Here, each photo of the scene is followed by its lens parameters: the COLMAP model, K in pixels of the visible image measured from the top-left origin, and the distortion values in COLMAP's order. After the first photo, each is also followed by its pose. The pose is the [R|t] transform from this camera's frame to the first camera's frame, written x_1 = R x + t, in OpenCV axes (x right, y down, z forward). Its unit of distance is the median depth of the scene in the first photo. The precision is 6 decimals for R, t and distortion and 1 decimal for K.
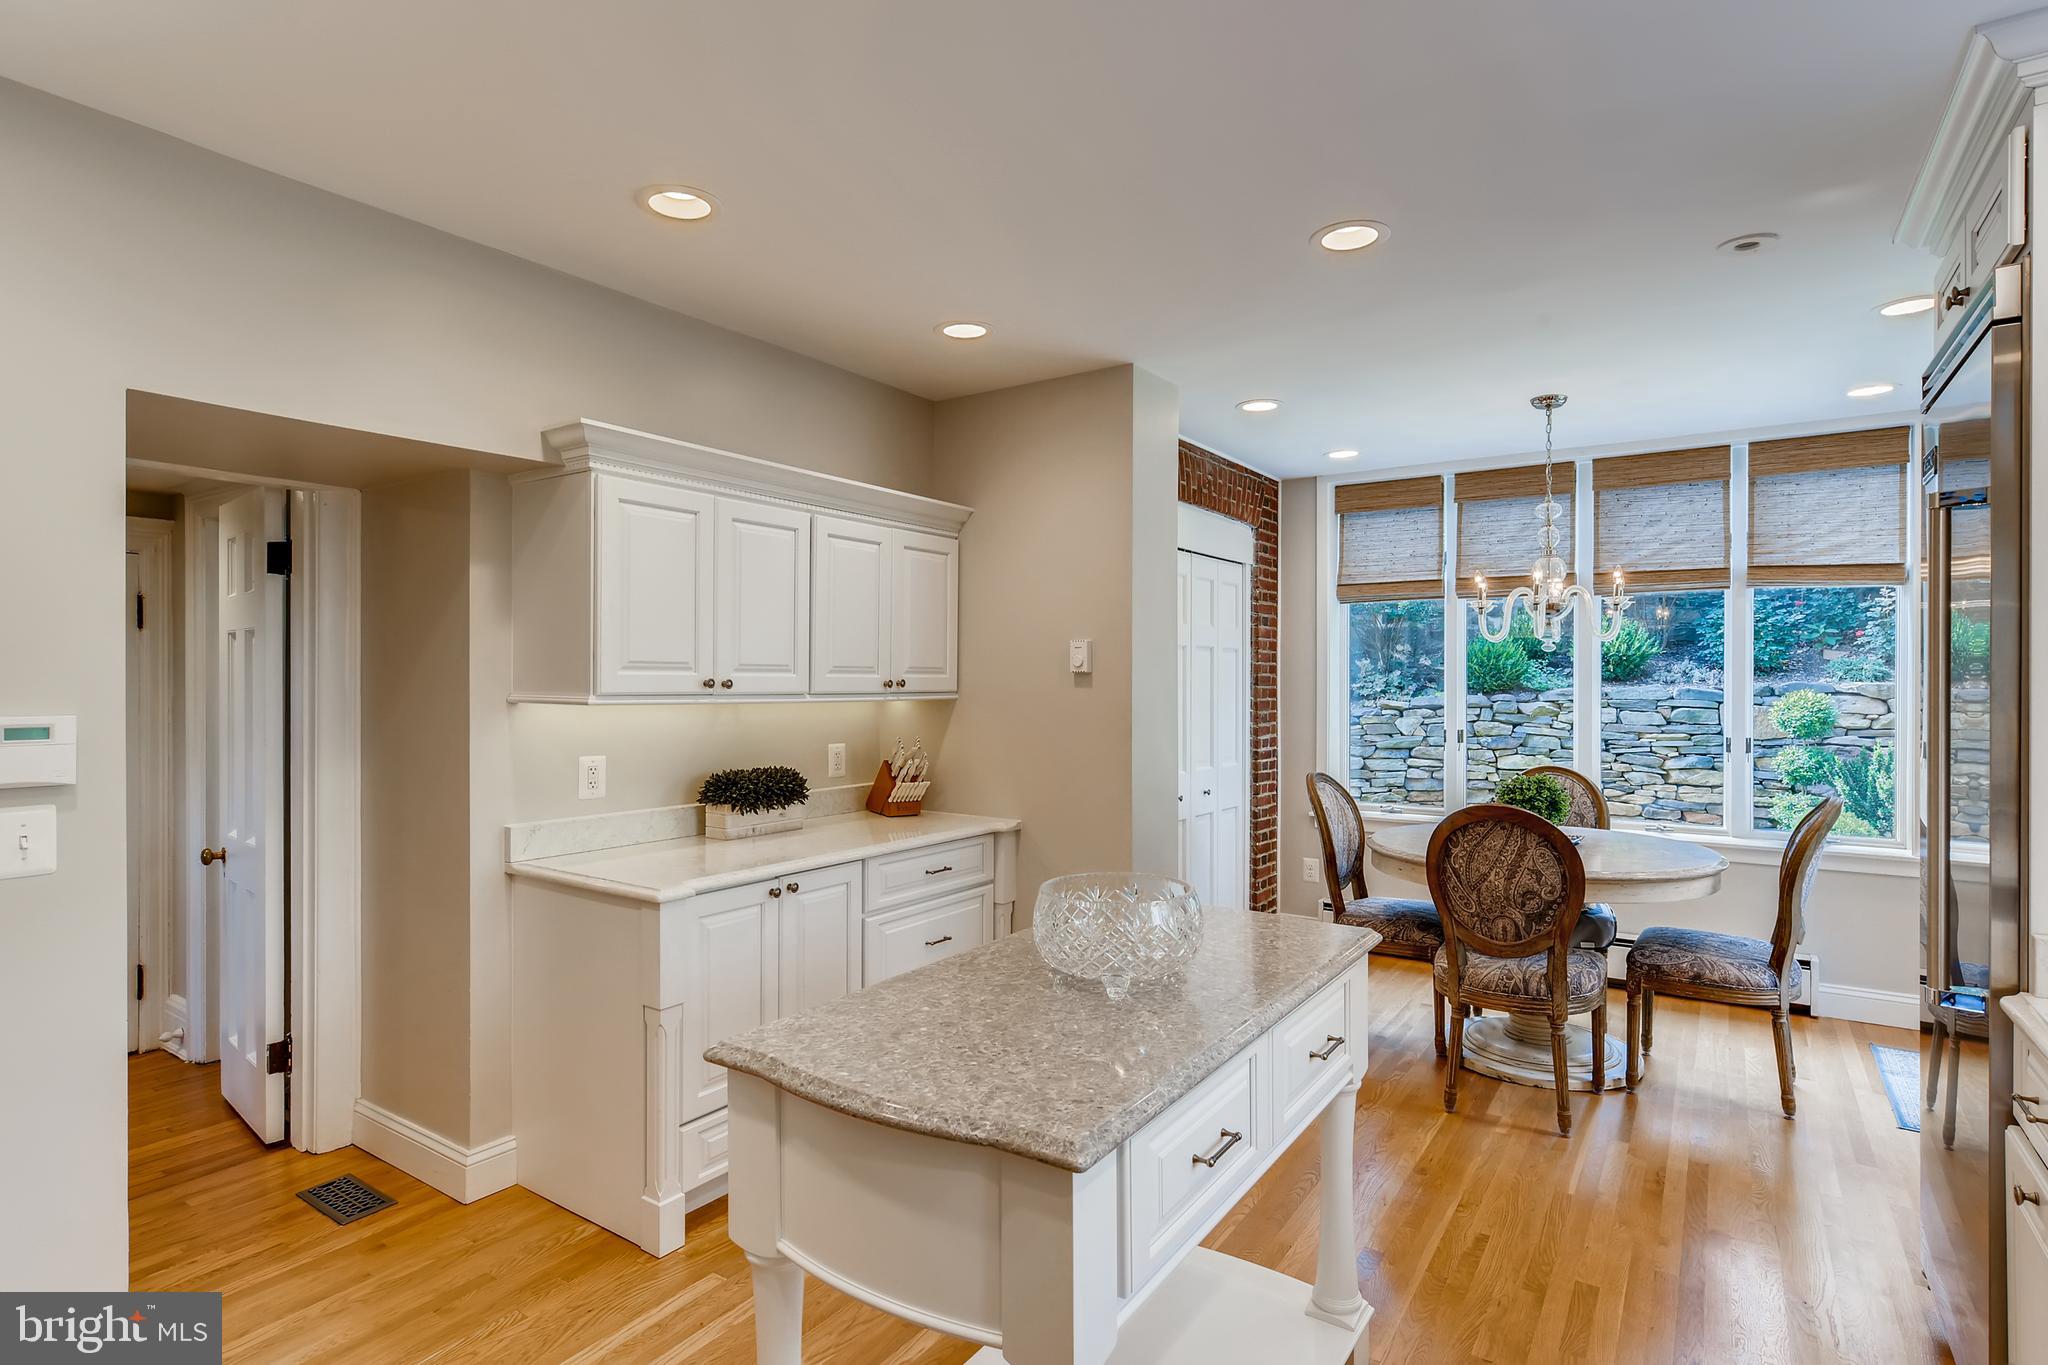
lens RADIAL K [[1032.6, 0, 1033.4], [0, 1032.6, 694.2], [0, 0, 1]] dist [0.002819, 0.000822]
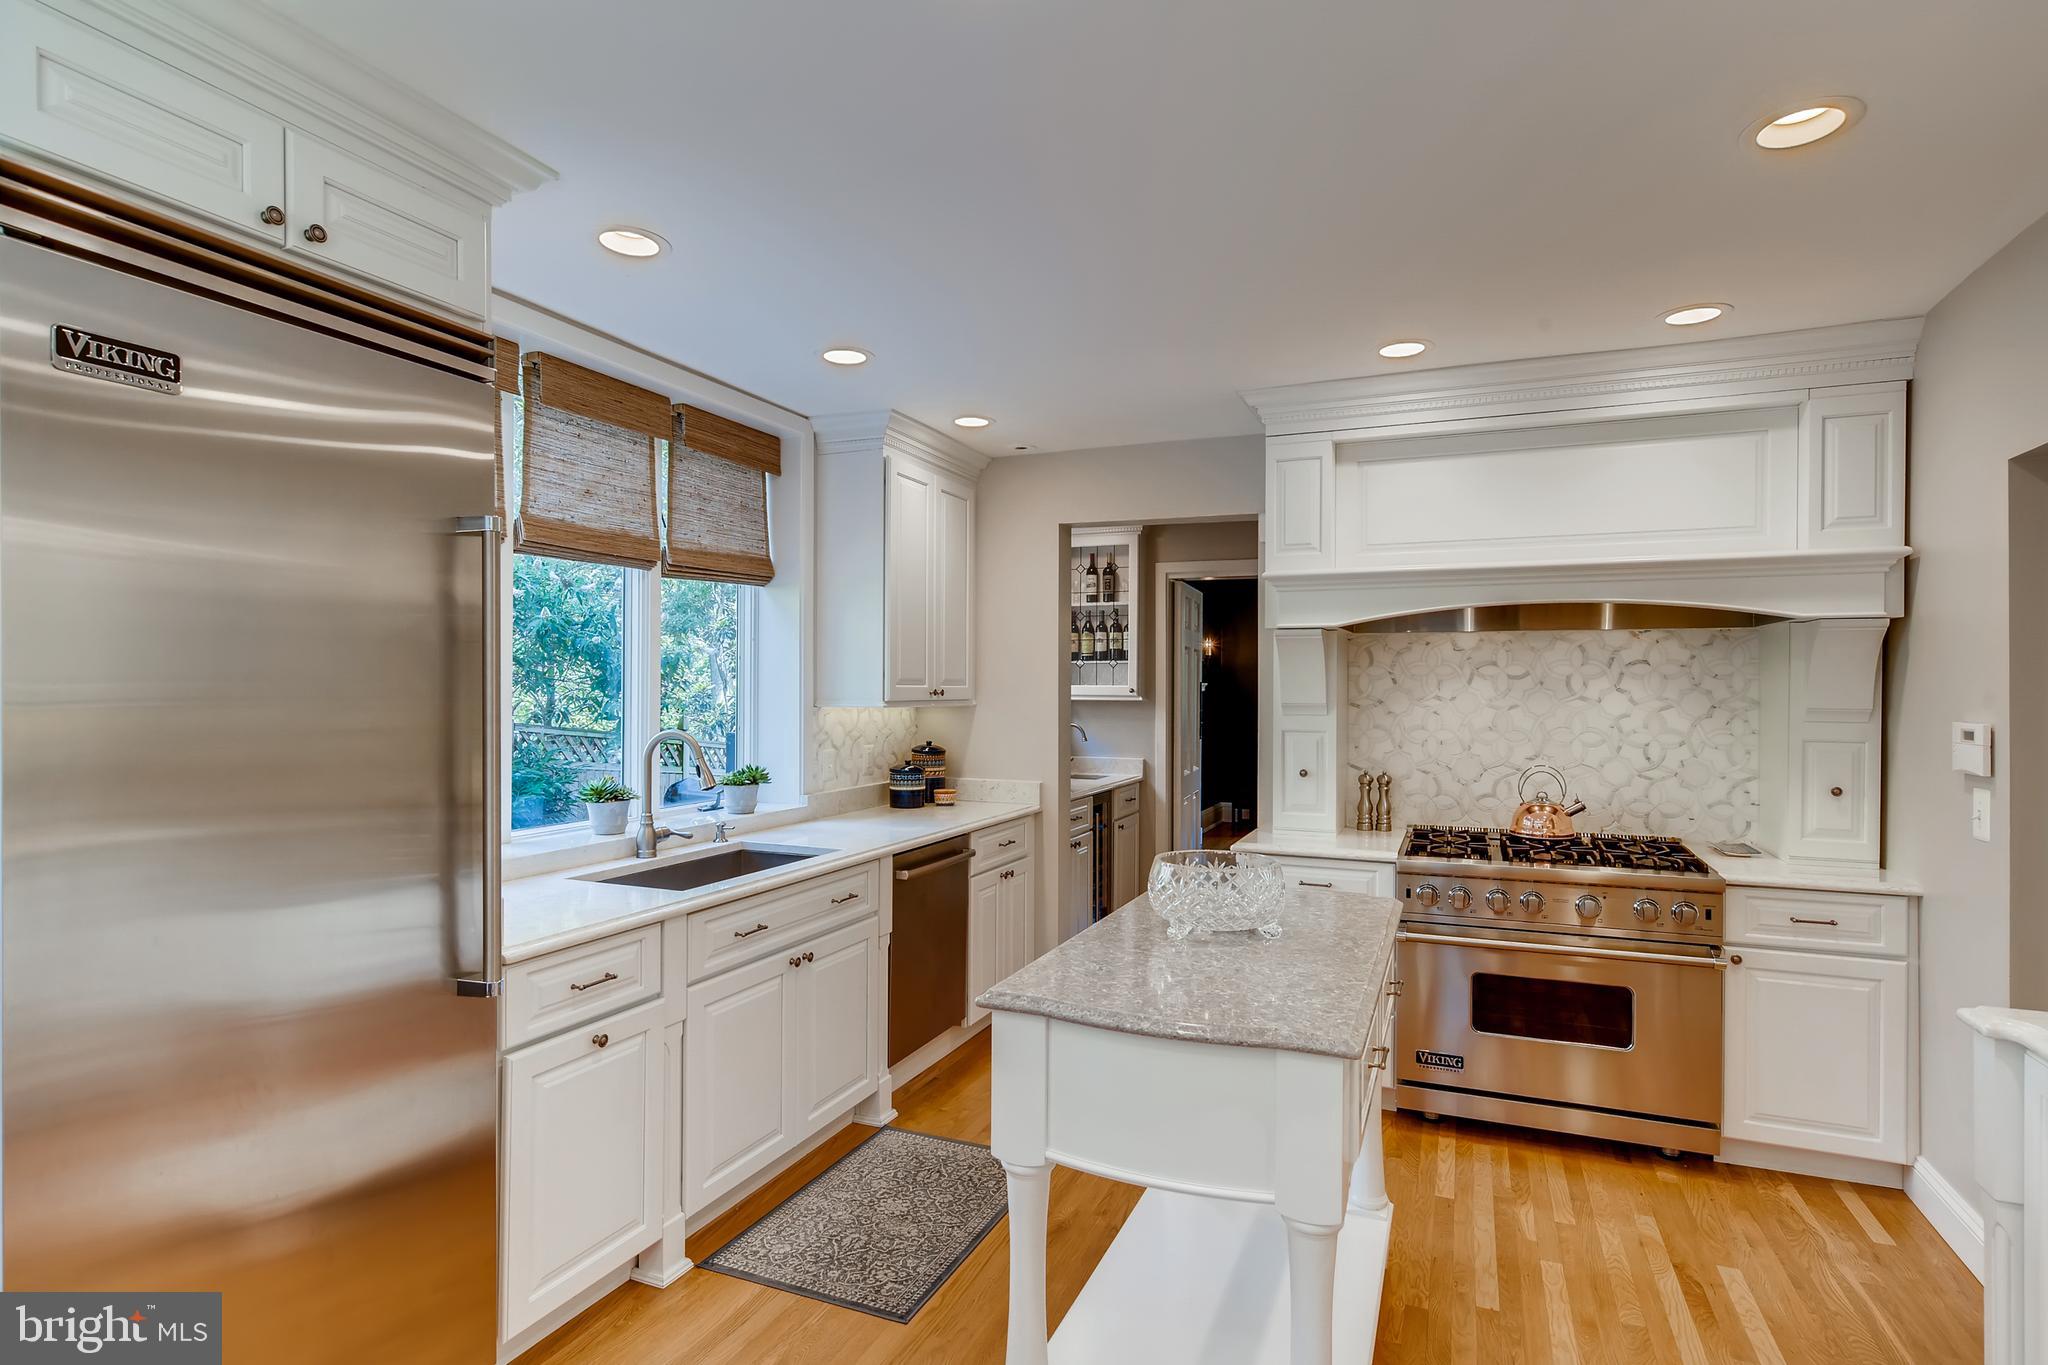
lens RADIAL K [[1032.6, 0, 1033.4], [0, 1032.6, 694.2], [0, 0, 1]] dist [0.002819, 0.000822]
pose [[-0.981856, -0.002444, -0.189611, 0.178879], [-0.005677, 0.999848, 0.016511, -0.011583], [0.189542, 0.017288, -0.981720, 0.721355]]
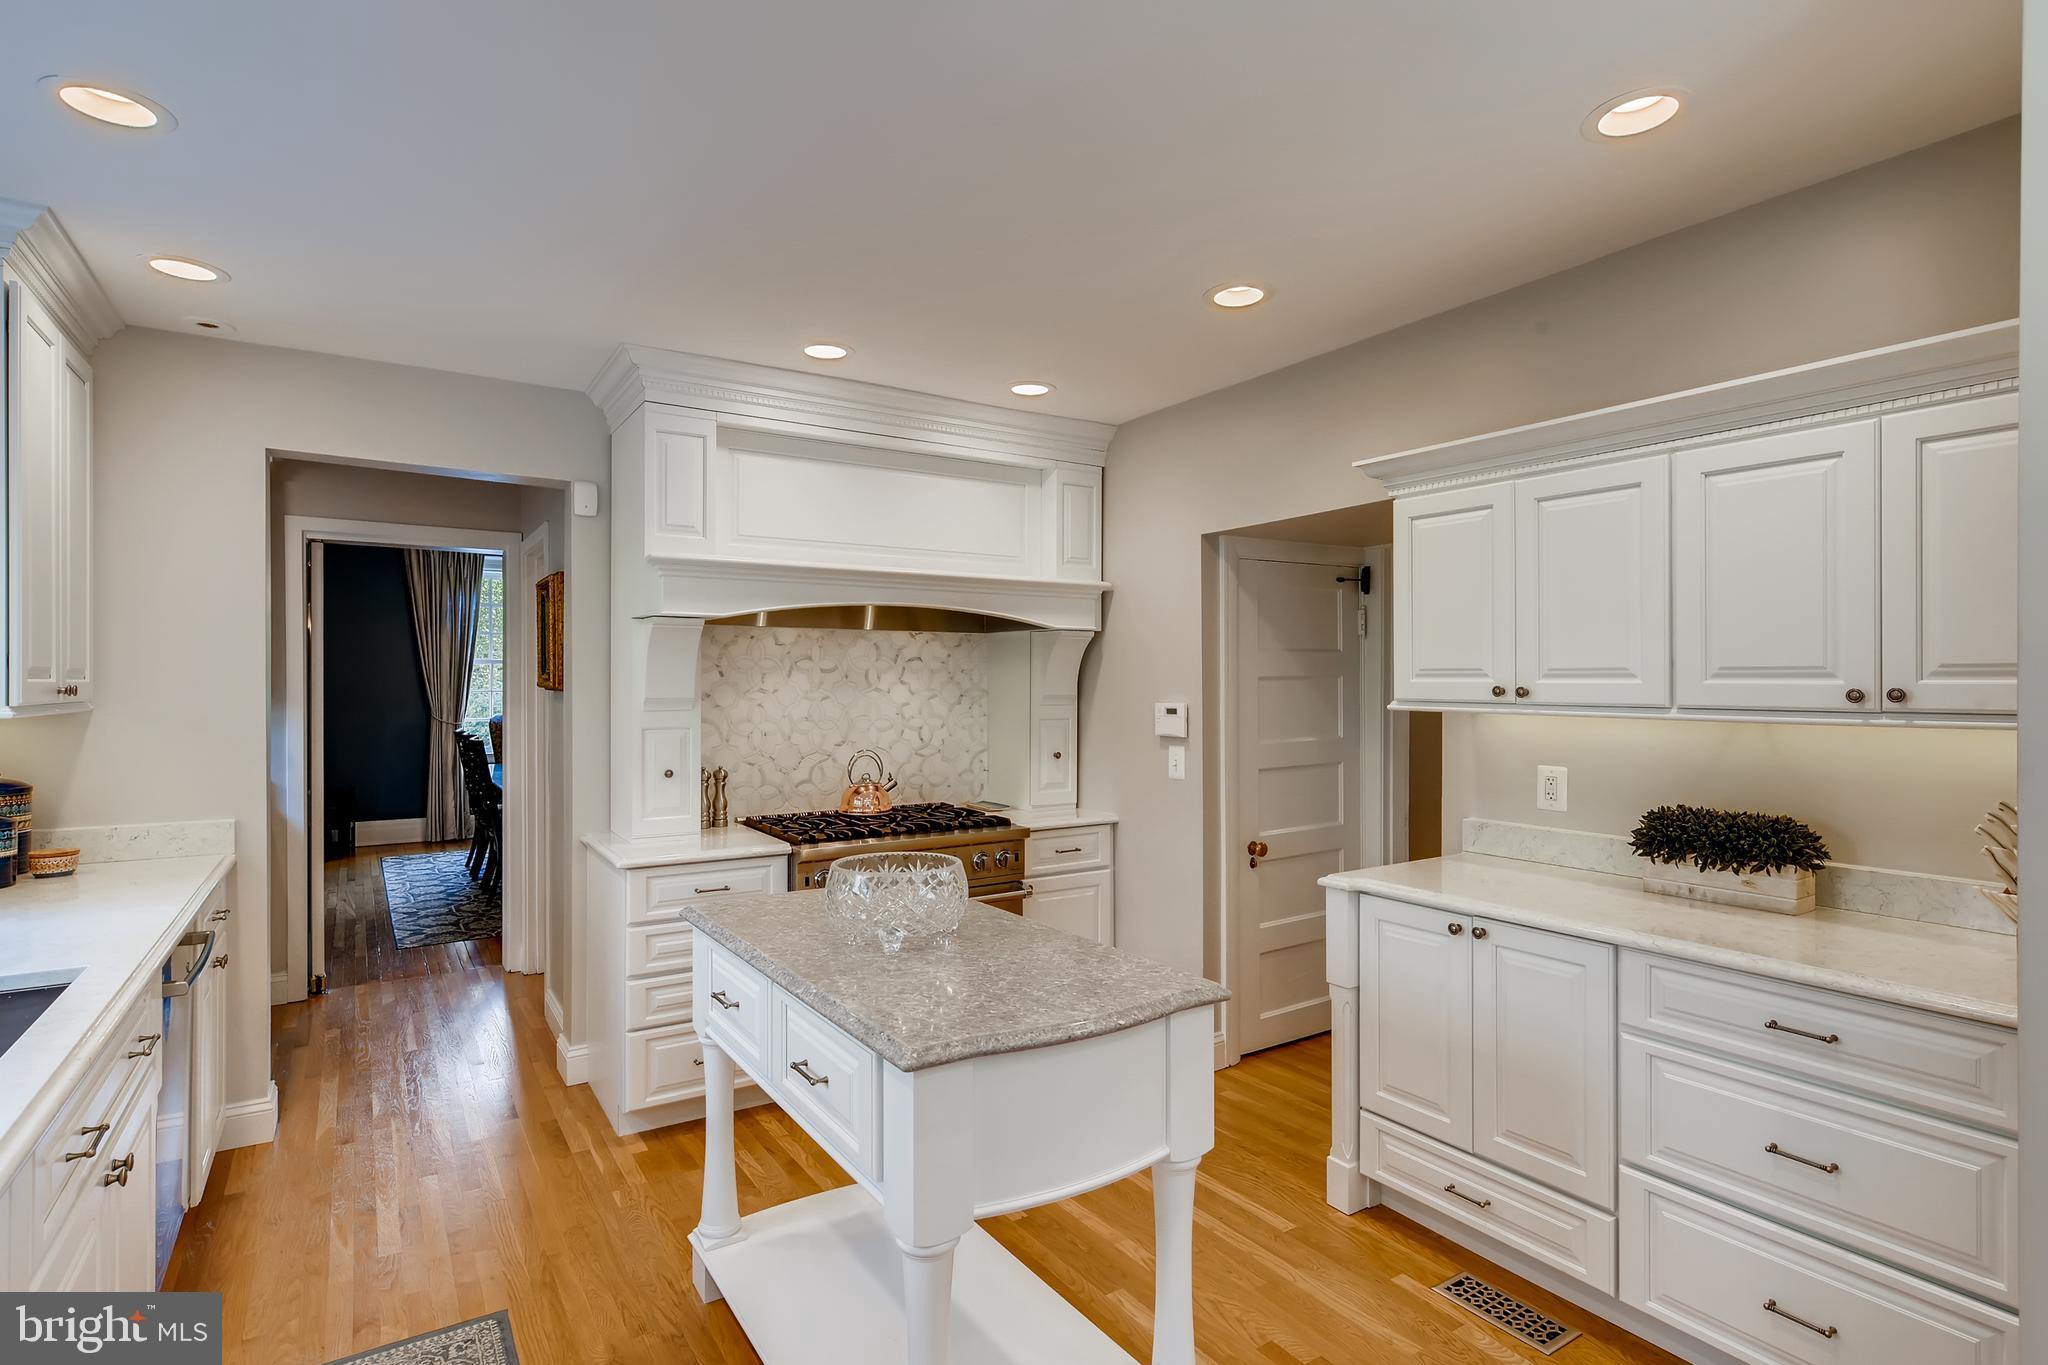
lens RADIAL K [[1034.3, 0, 1028.3], [0, 1034.3, 683.5], [0, 0, 1]] dist [0.001458, 0.002075]
pose [[-0.394957, 0.001980, -0.918697, 0.370104], [-0.009605, 0.999934, 0.006285, -0.010283], [0.918649, 0.011307, -0.394912, 0.531256]]
